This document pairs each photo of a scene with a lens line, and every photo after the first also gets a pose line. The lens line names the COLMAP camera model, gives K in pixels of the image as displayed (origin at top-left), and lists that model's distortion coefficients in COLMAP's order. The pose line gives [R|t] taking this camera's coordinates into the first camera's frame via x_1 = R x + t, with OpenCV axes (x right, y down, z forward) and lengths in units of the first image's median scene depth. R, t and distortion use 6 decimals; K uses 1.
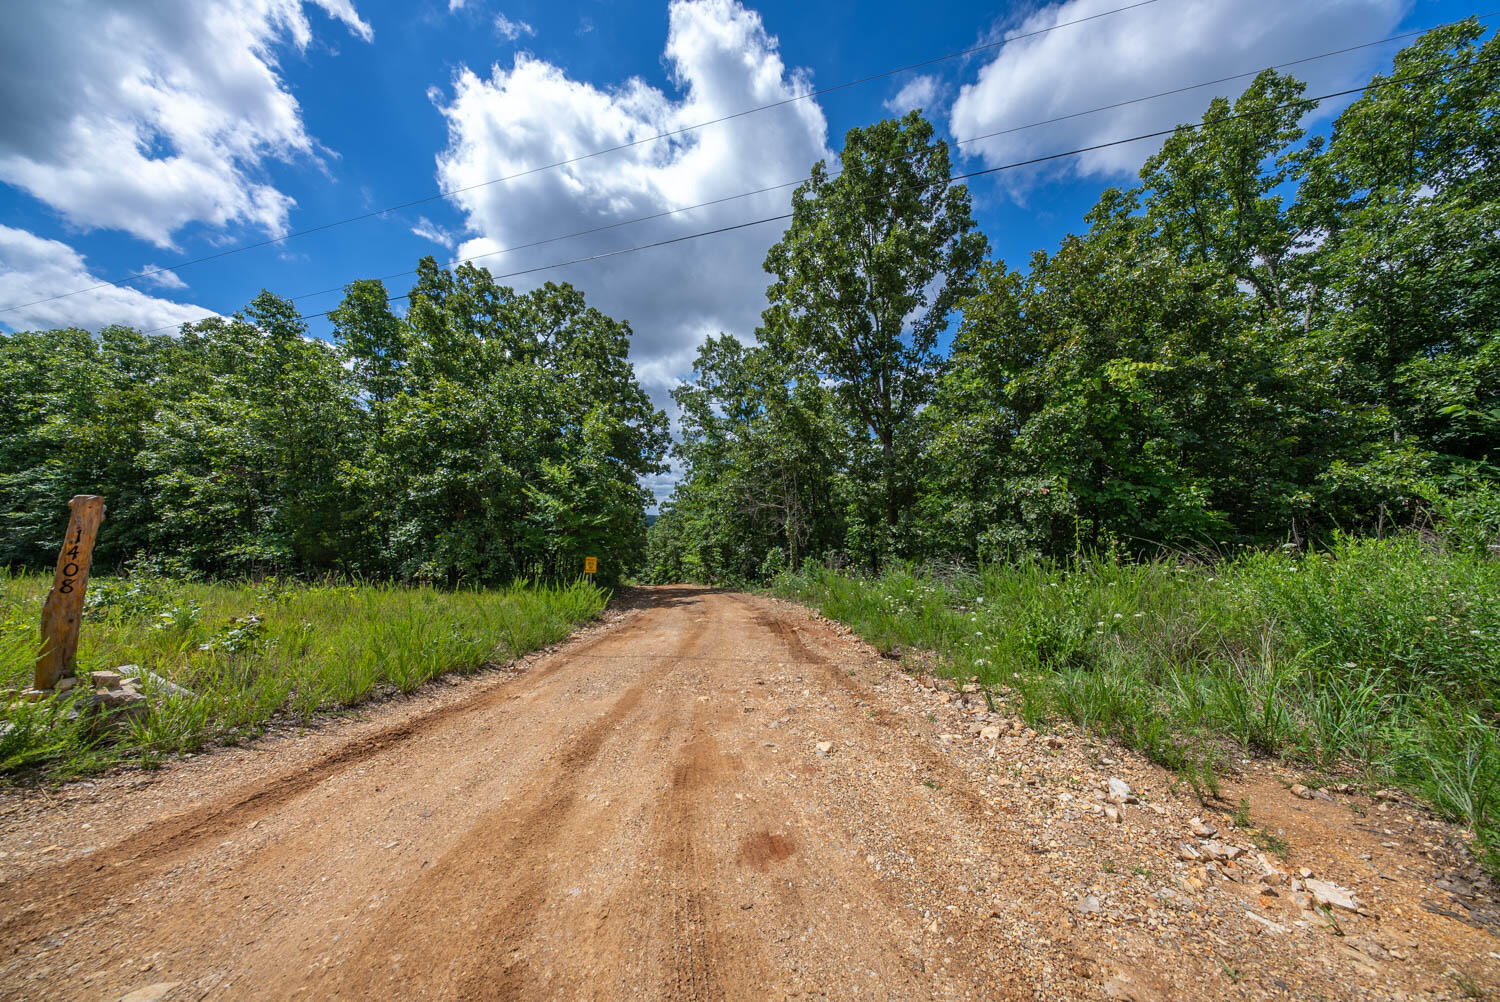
lens RADIAL K [[442.2, 0, 750.0], [0, 442.2, 503.5], [0, 0, 1]] dist [-0.005620, 0.000031]
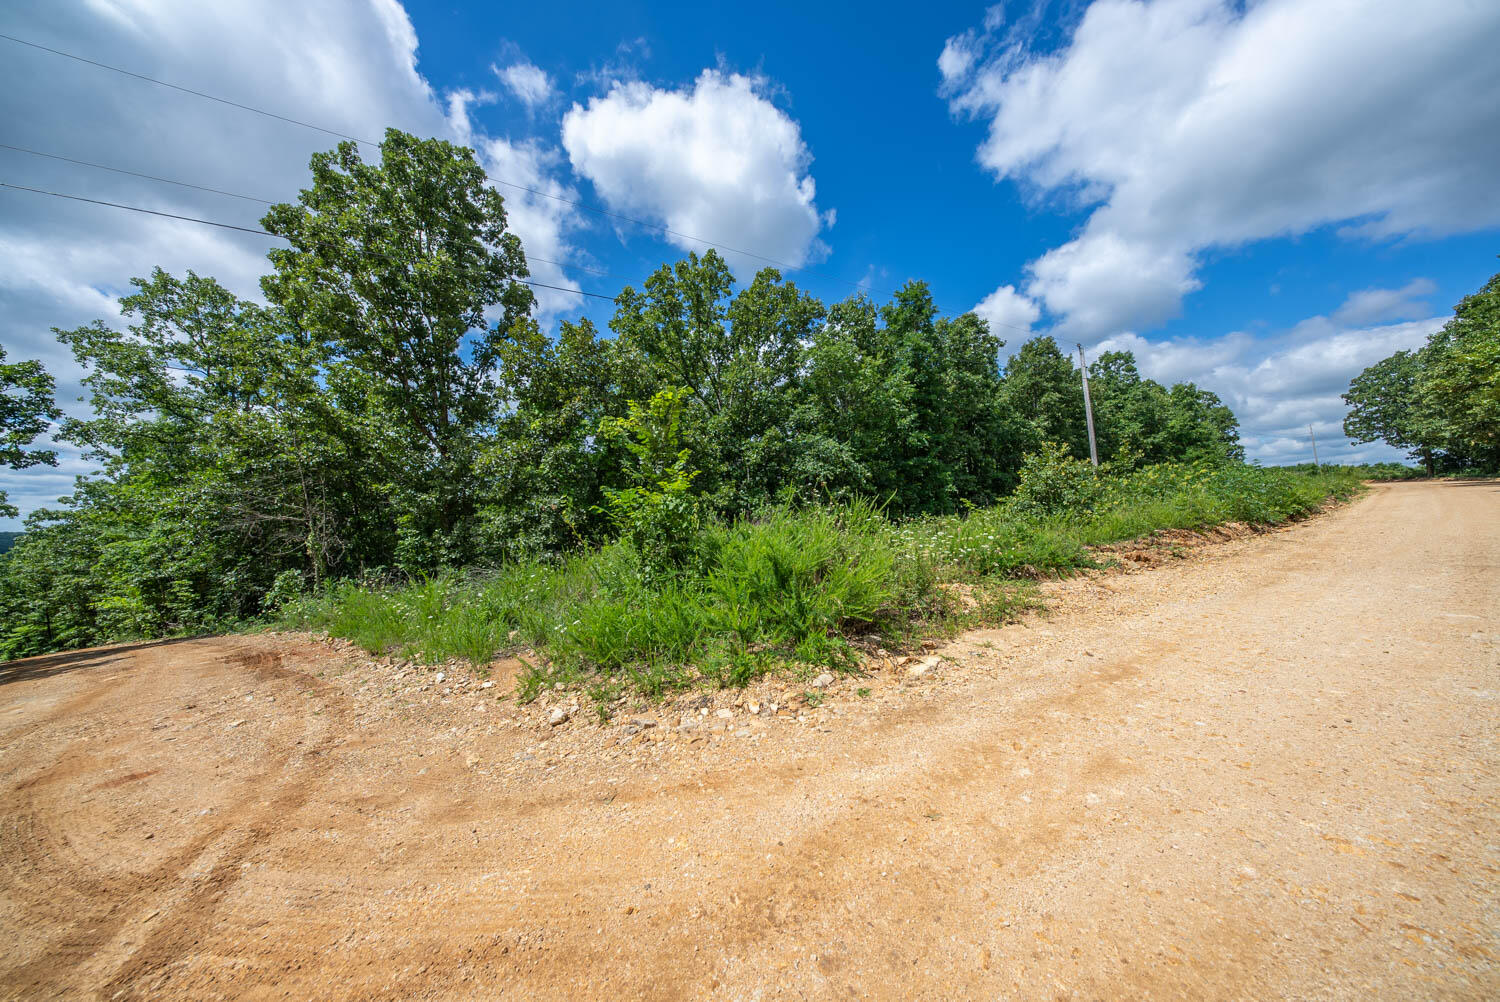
lens RADIAL K [[442.2, 0, 750.0], [0, 442.2, 503.5], [0, 0, 1]] dist [-0.005620, 0.000031]
pose [[0.678727, 0.000464, 0.734390, 0.038280], [0.005330, 0.999970, -0.005558, -0.012863], [-0.734371, 0.007686, 0.678705, -0.153063]]
